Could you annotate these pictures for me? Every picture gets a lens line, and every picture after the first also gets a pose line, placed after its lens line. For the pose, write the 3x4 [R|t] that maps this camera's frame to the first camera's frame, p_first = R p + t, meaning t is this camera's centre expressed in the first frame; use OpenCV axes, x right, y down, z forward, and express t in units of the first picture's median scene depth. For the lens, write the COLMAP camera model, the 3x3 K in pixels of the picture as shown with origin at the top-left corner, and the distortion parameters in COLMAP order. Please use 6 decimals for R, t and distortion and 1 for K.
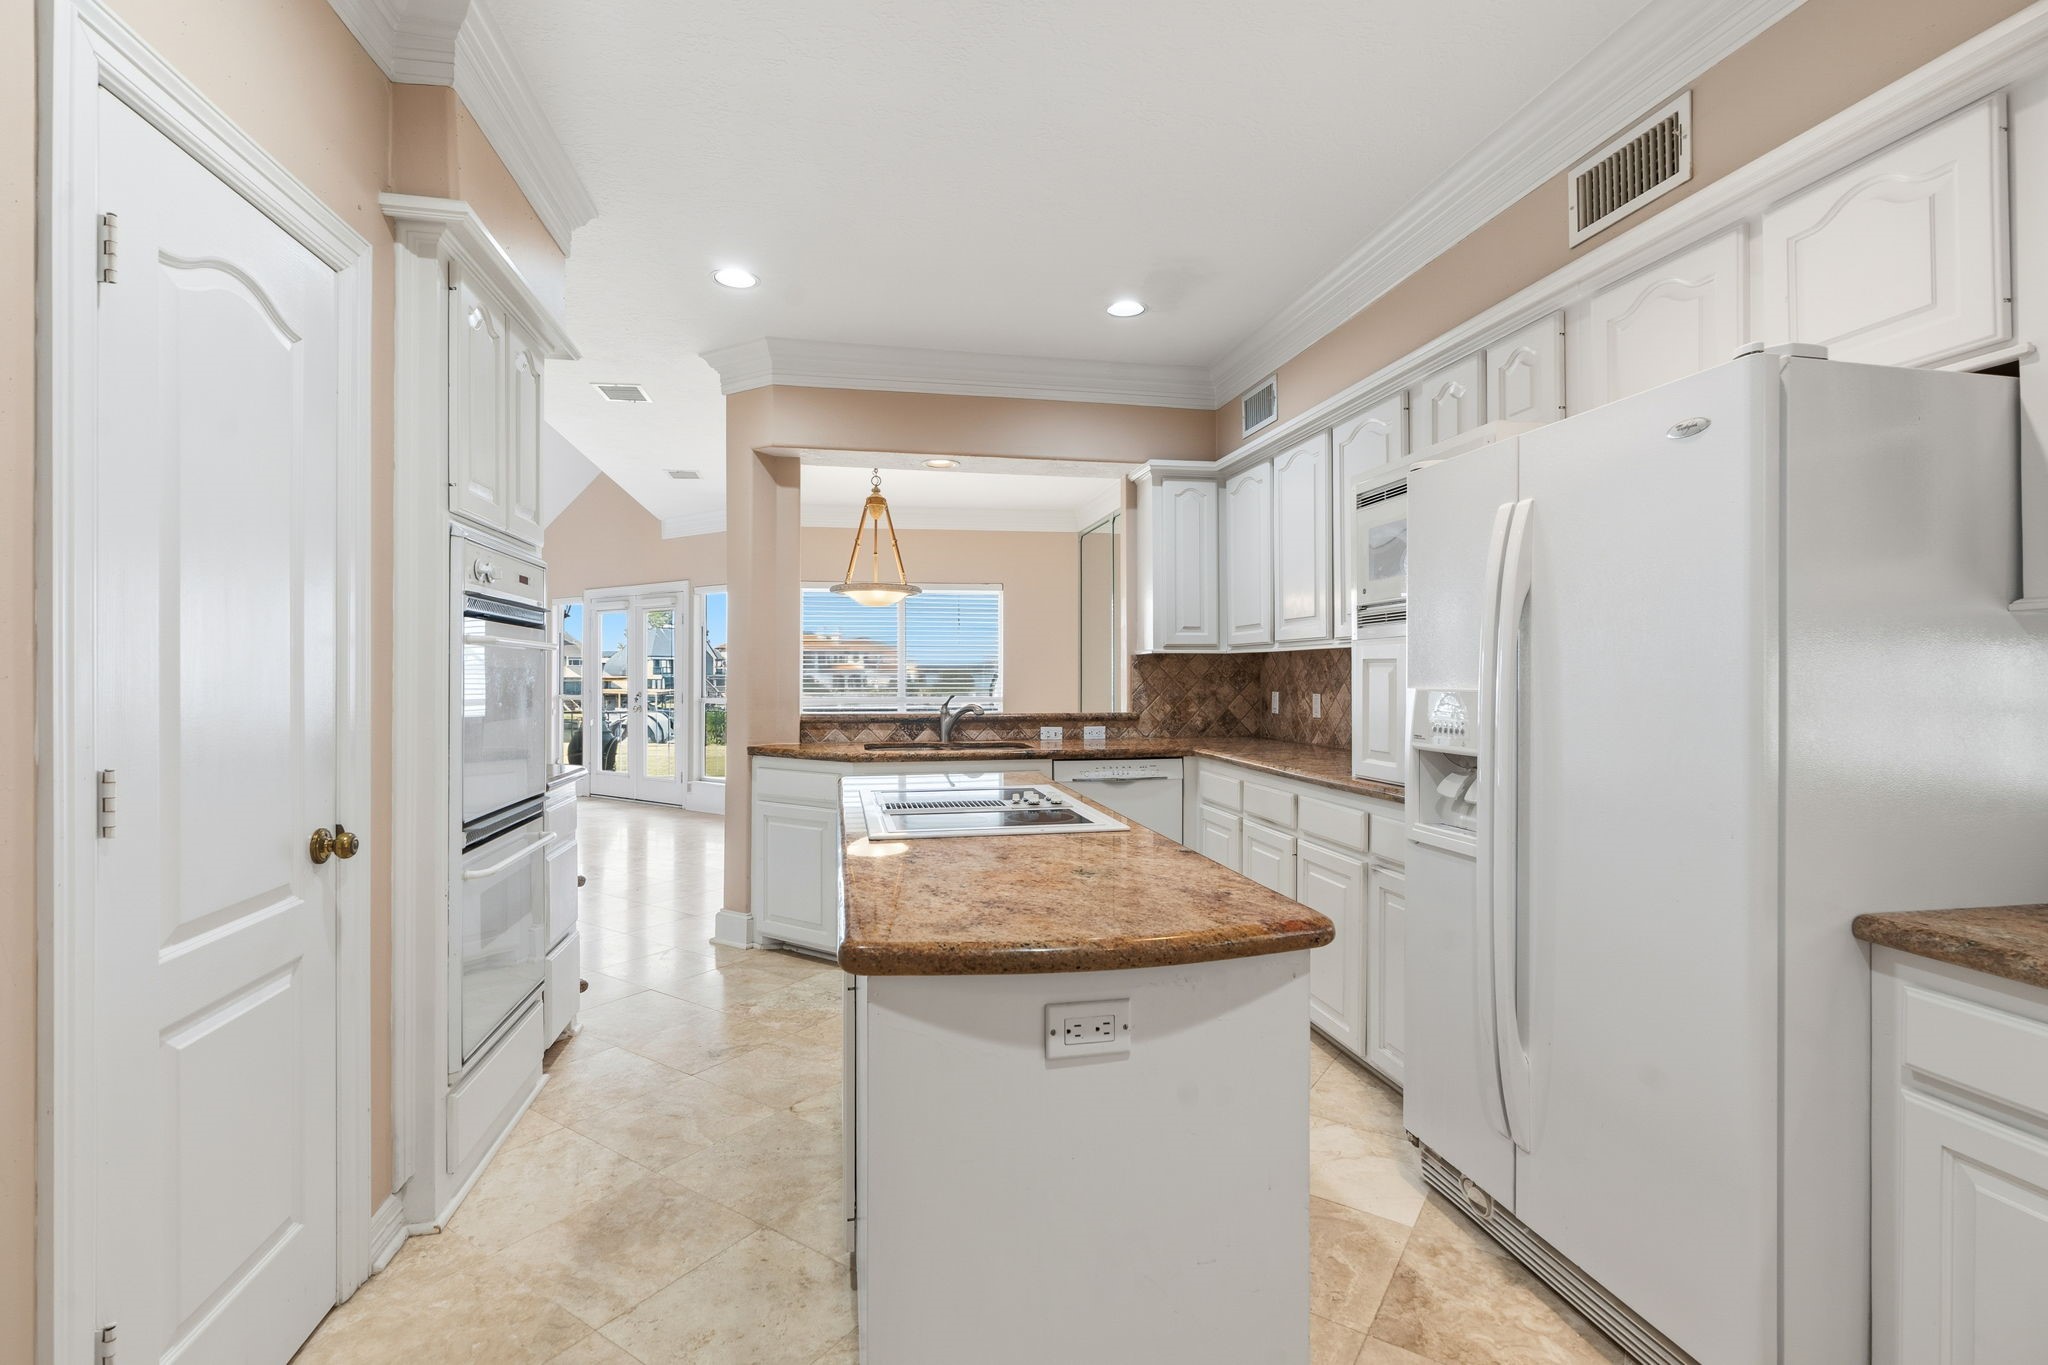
lens RADIAL K [[950.6, 0, 1011.4], [0, 950.6, 667.7], [0, 0, 1]] dist [-0.008899, -0.000068]
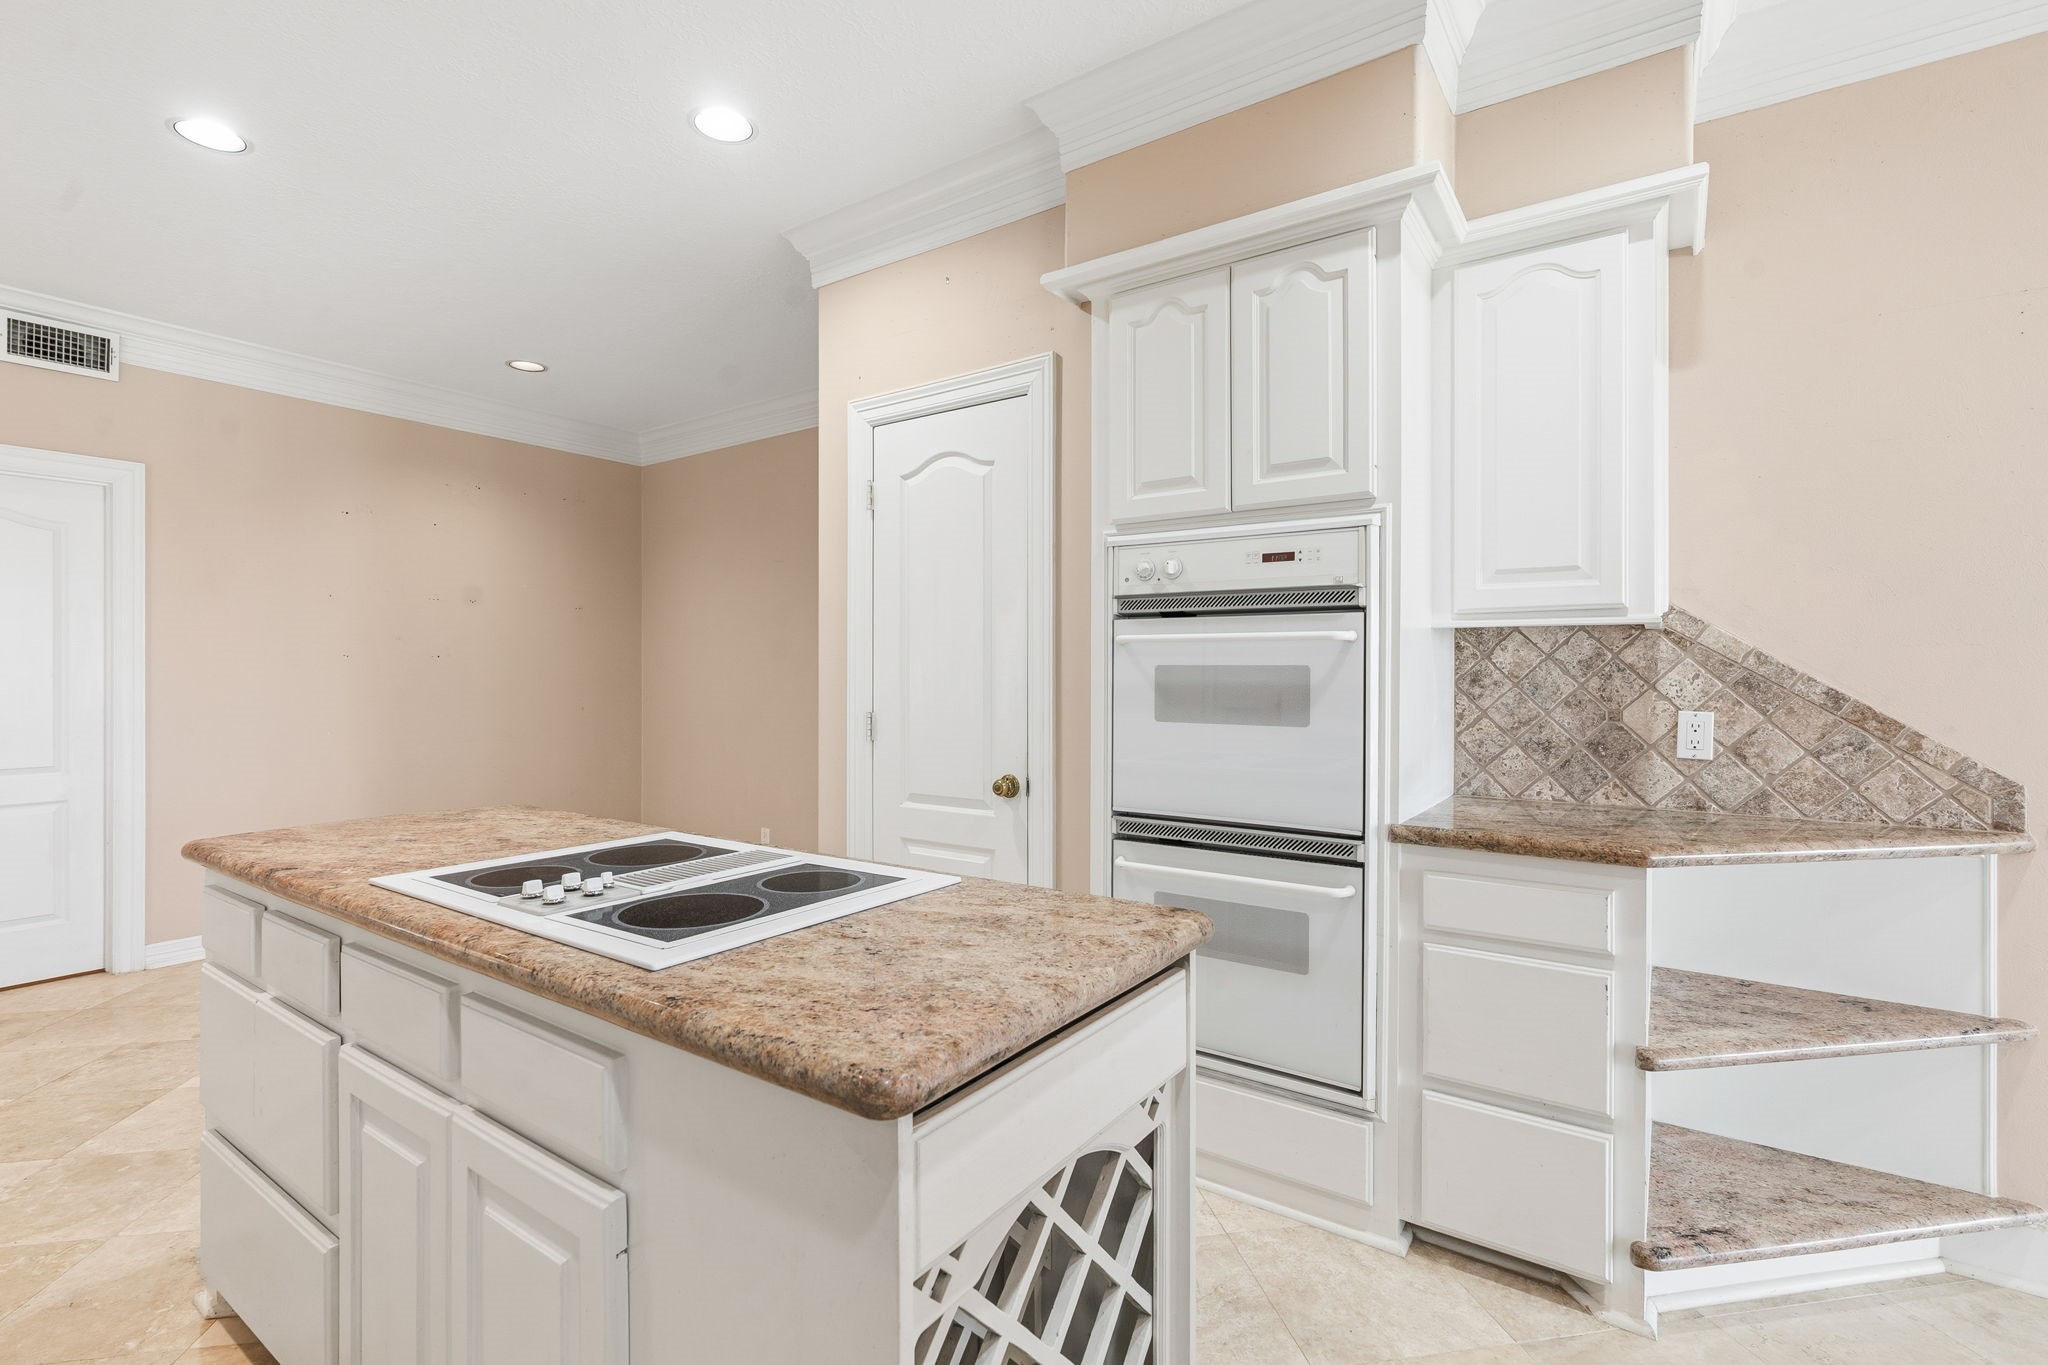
lens RADIAL K [[934.9, 0, 1022.6], [0, 934.9, 674.1], [0, 0, 1]] dist [-0.004338, -0.000410]
pose [[-0.712570, 0.001327, -0.701599, 0.179703], [0.003527, 0.999992, -0.001692, 0.007667], [0.701592, -0.003680, -0.712570, 1.269064]]
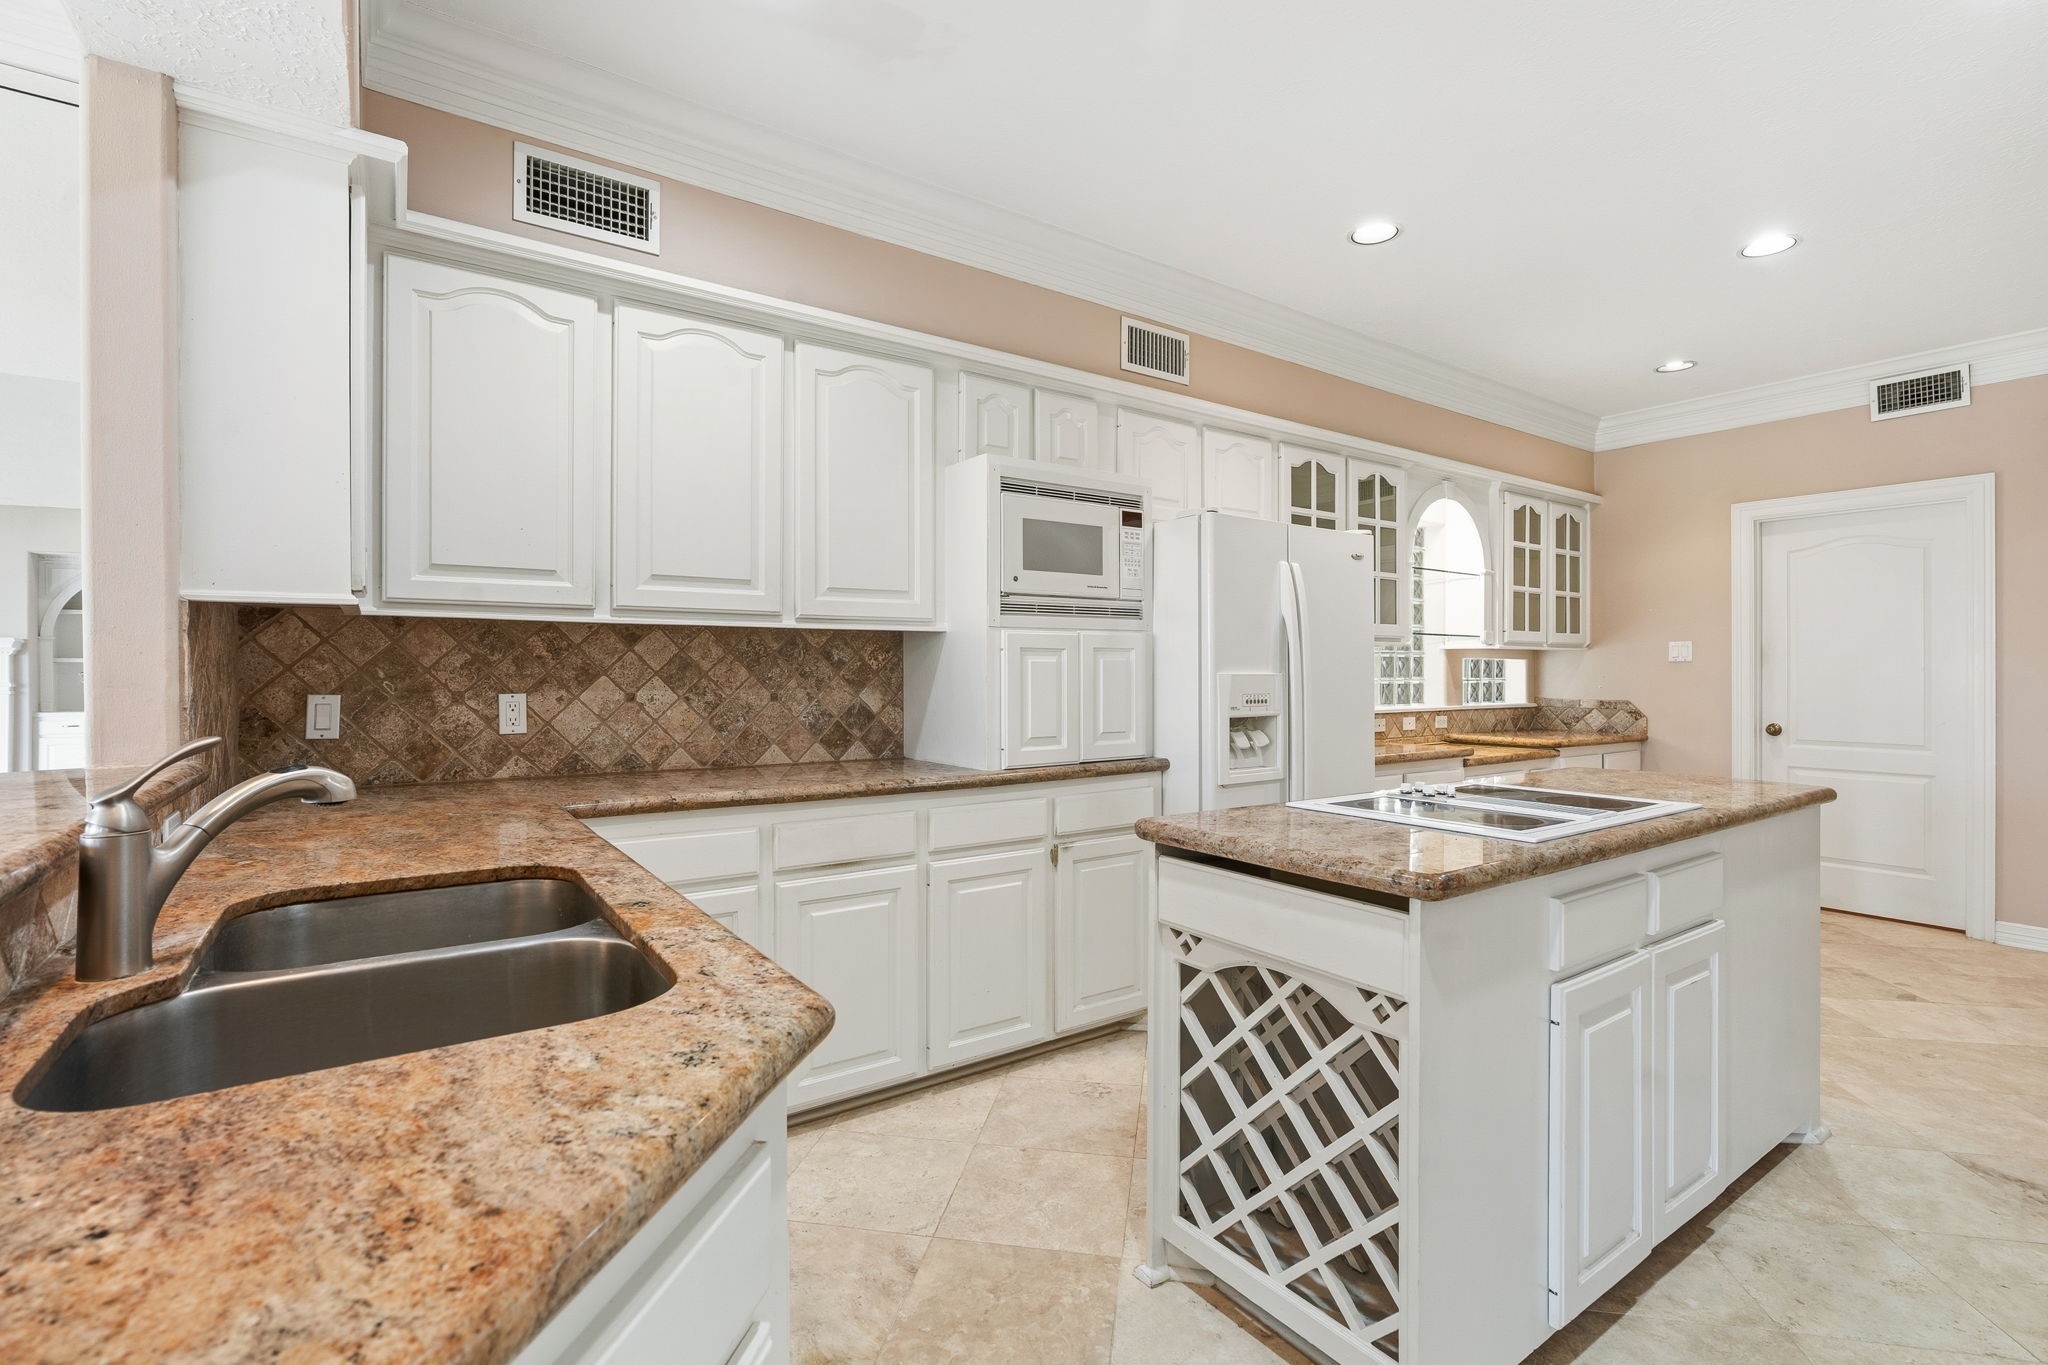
lens RADIAL K [[934.9, 0, 1022.6], [0, 934.9, 674.1], [0, 0, 1]] dist [-0.004338, -0.000410]
pose [[-0.422186, -0.000487, 0.906509, -0.513179], [-0.005220, 0.999985, -0.001894, 0.020854], [-0.906494, -0.005532, -0.422182, 1.398357]]
